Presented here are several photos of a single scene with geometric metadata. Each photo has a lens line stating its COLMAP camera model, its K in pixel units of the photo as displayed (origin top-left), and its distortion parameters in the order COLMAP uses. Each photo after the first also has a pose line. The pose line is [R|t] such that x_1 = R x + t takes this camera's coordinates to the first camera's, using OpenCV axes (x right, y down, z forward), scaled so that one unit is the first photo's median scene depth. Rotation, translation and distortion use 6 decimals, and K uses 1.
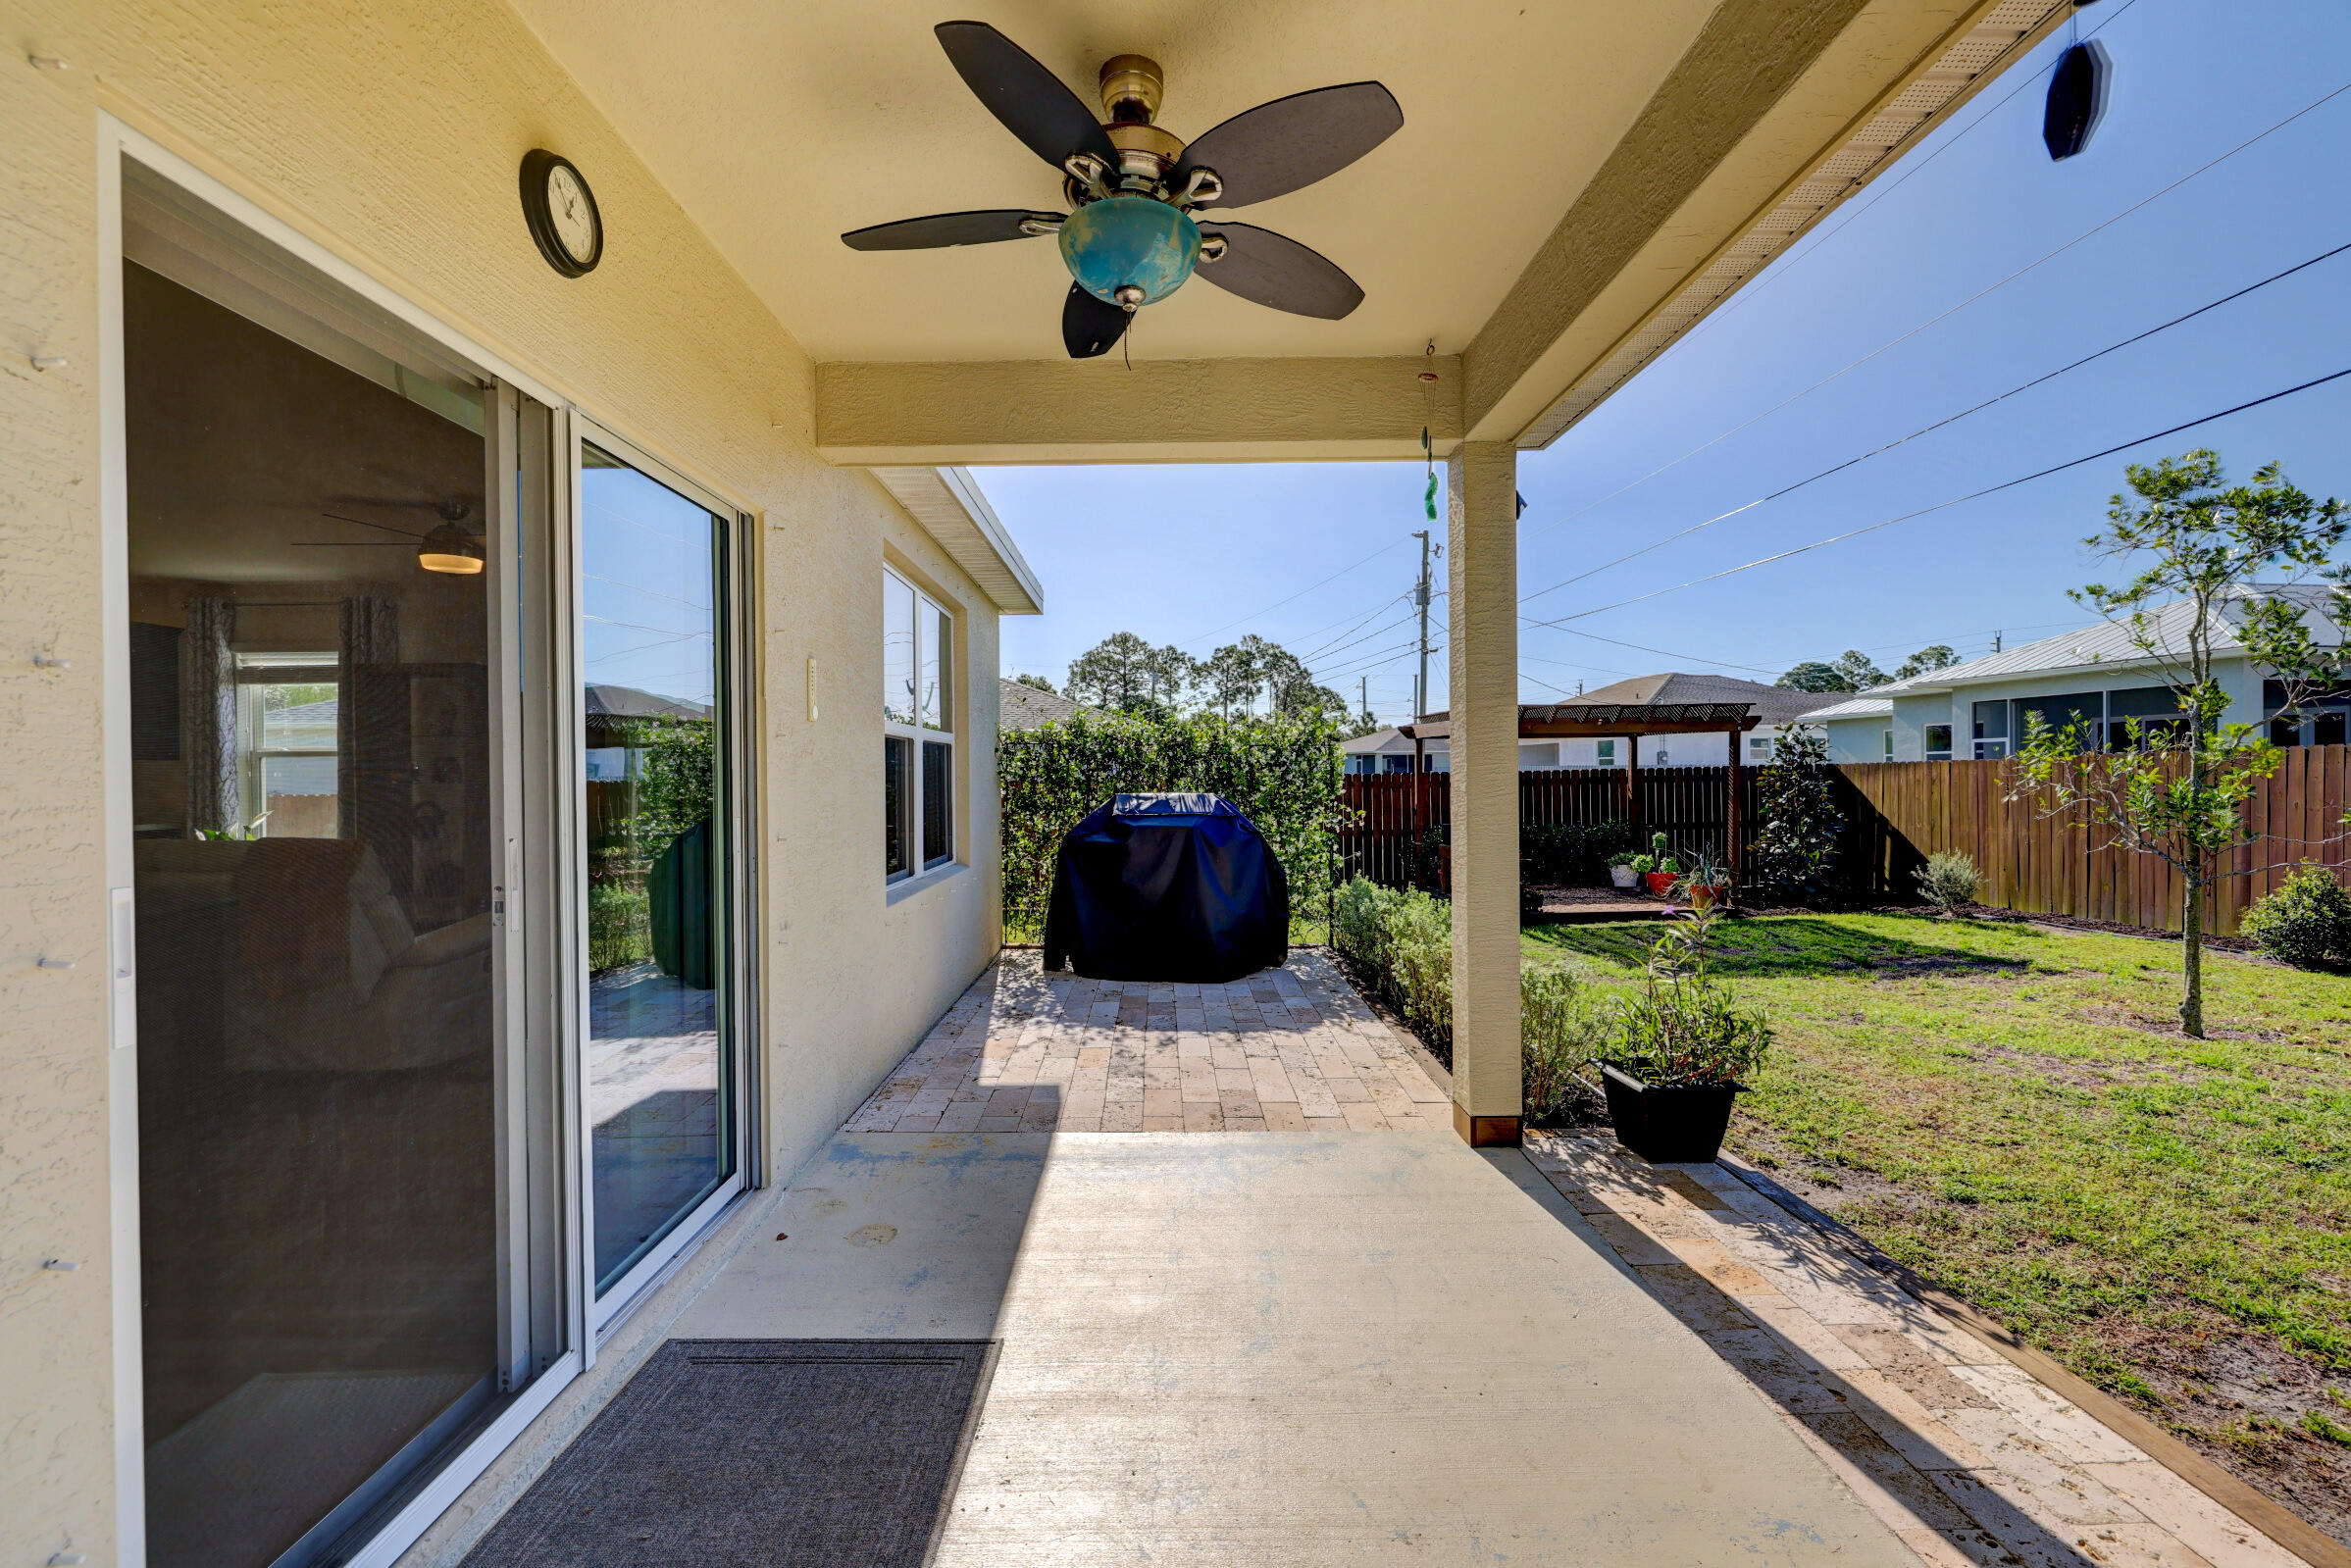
lens RADIAL K [[973.6, 0, 1173.1], [0, 973.6, 784.0], [0, 0, 1]] dist [-0.001679, -0.001038]
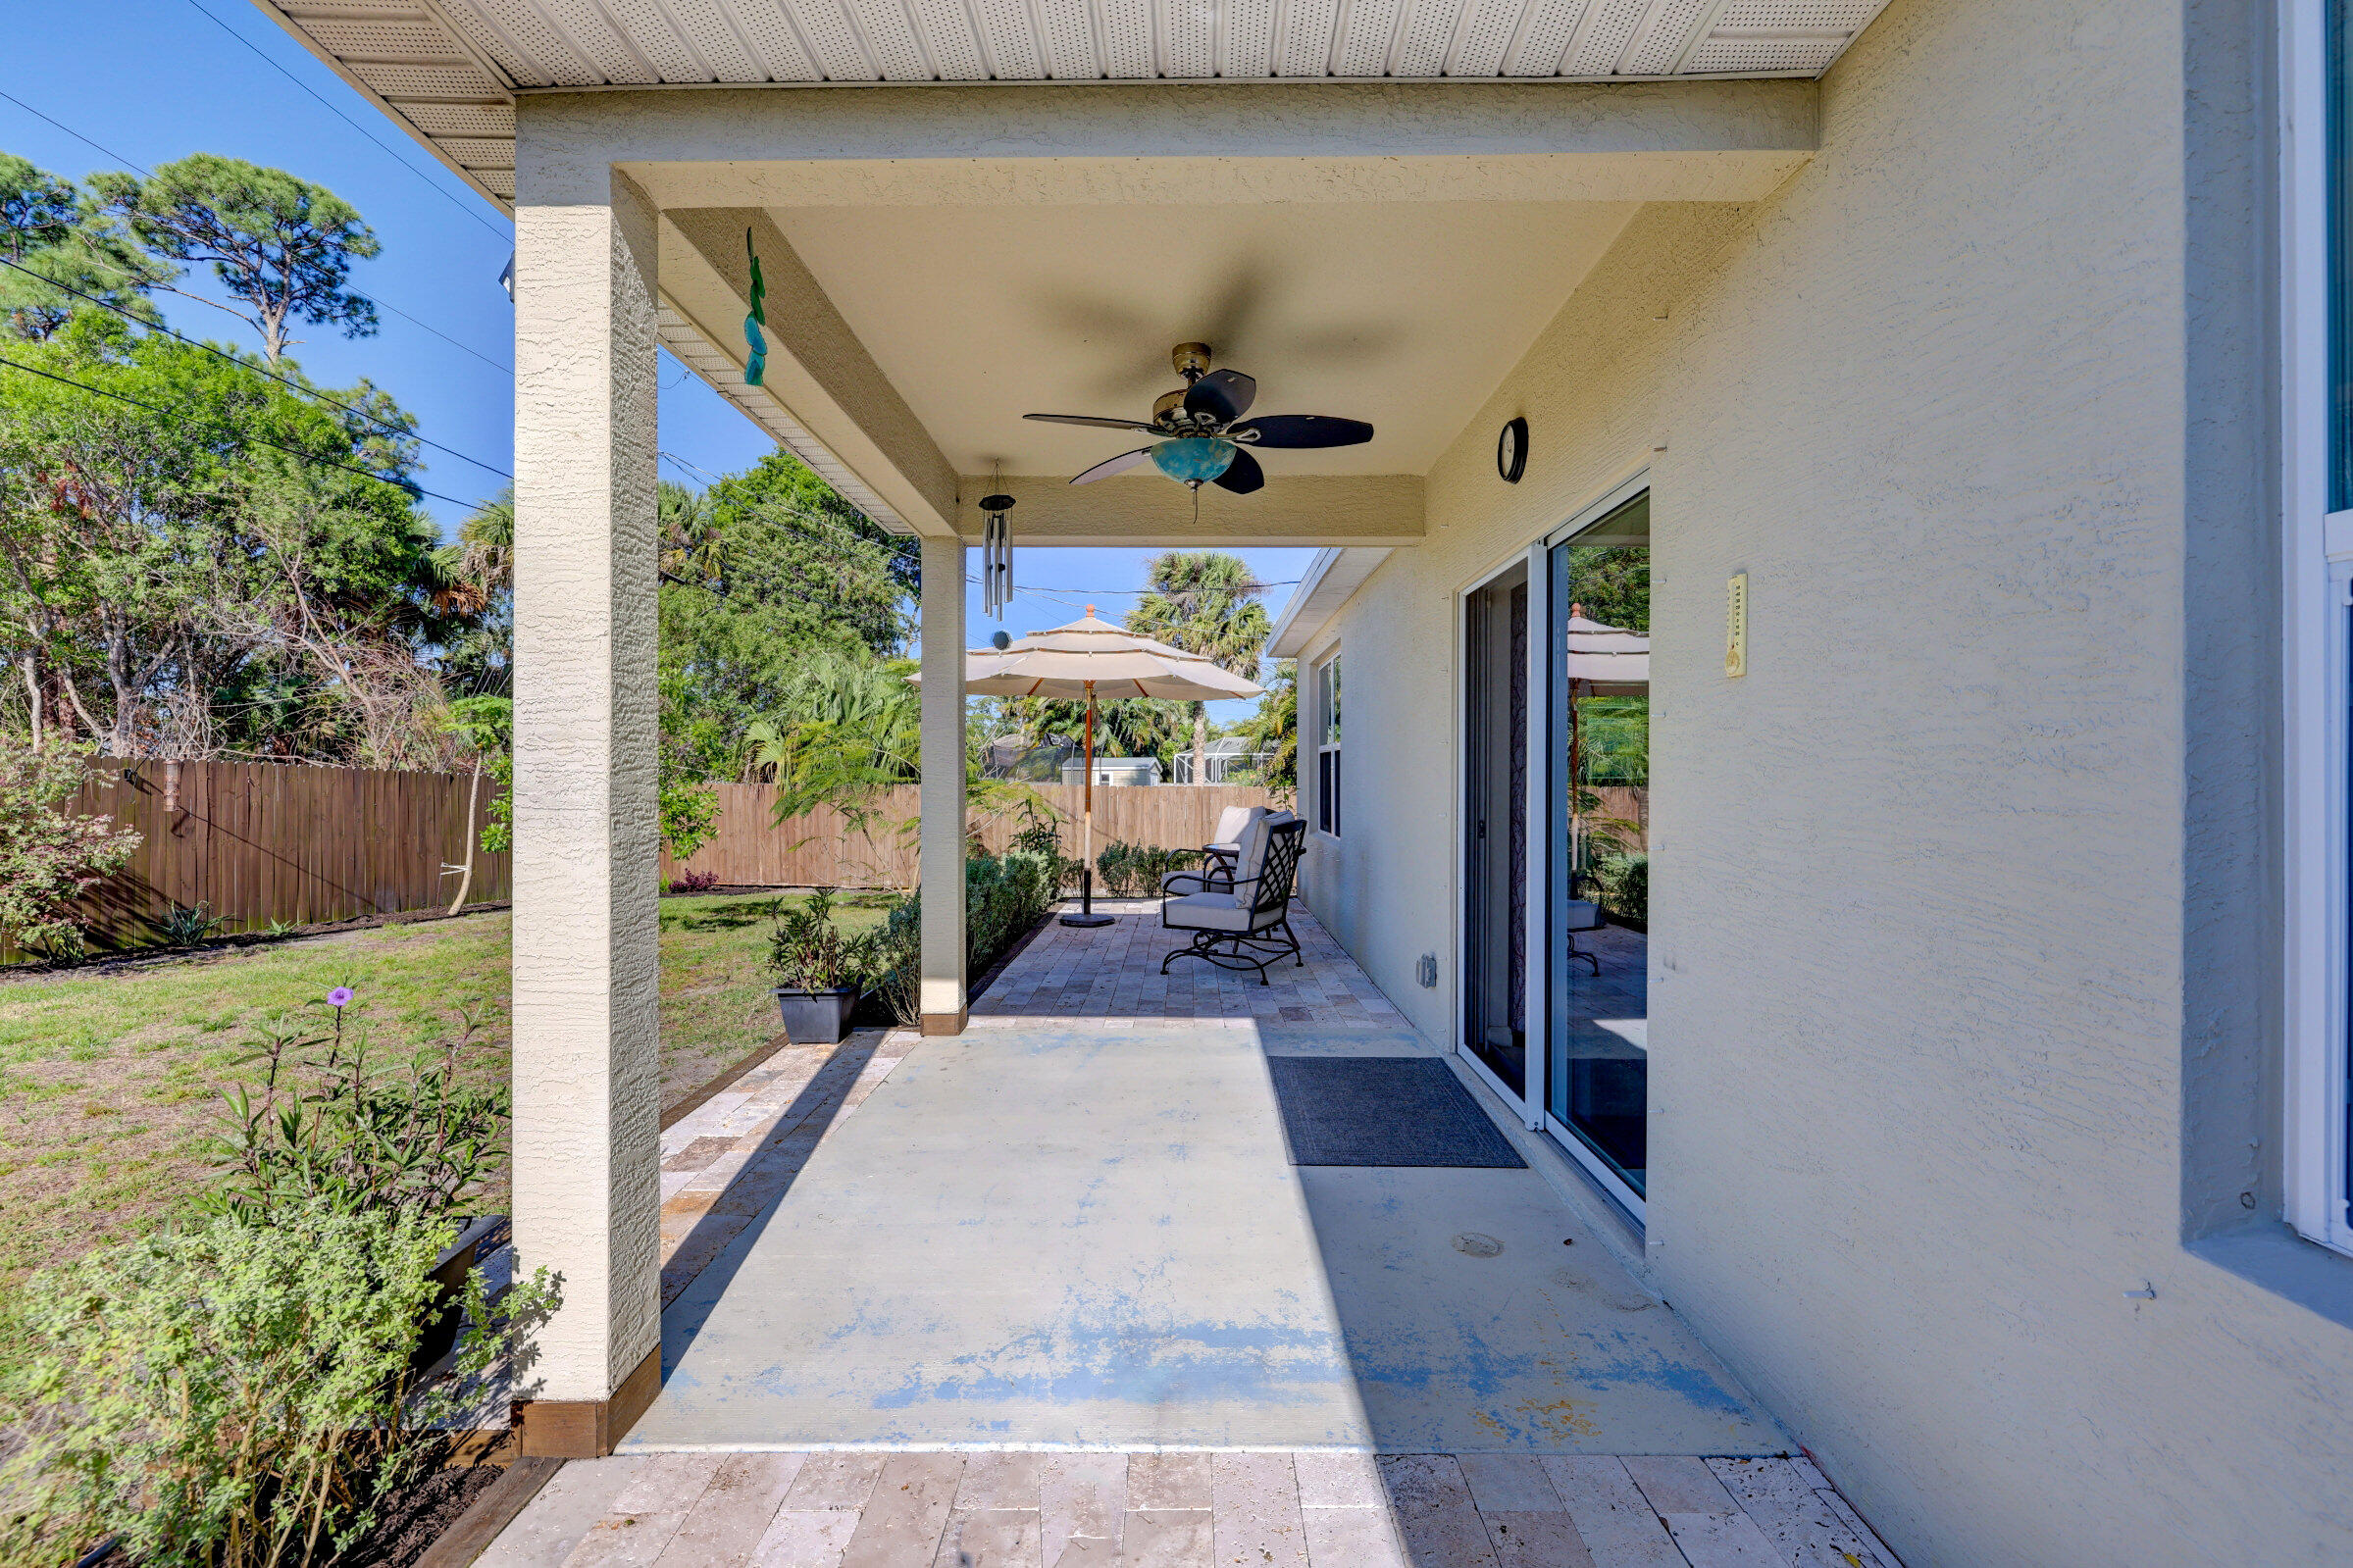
lens RADIAL K [[974.4, 0, 1181.1], [0, 974.4, 785.9], [0, 0, 1]] dist [-0.001679, -0.001038]
pose [[-0.999484, 0.006868, 0.031373, -0.065998], [0.007016, 0.999965, 0.004593, 0.009571], [-0.031341, 0.004811, -0.999497, 2.439297]]
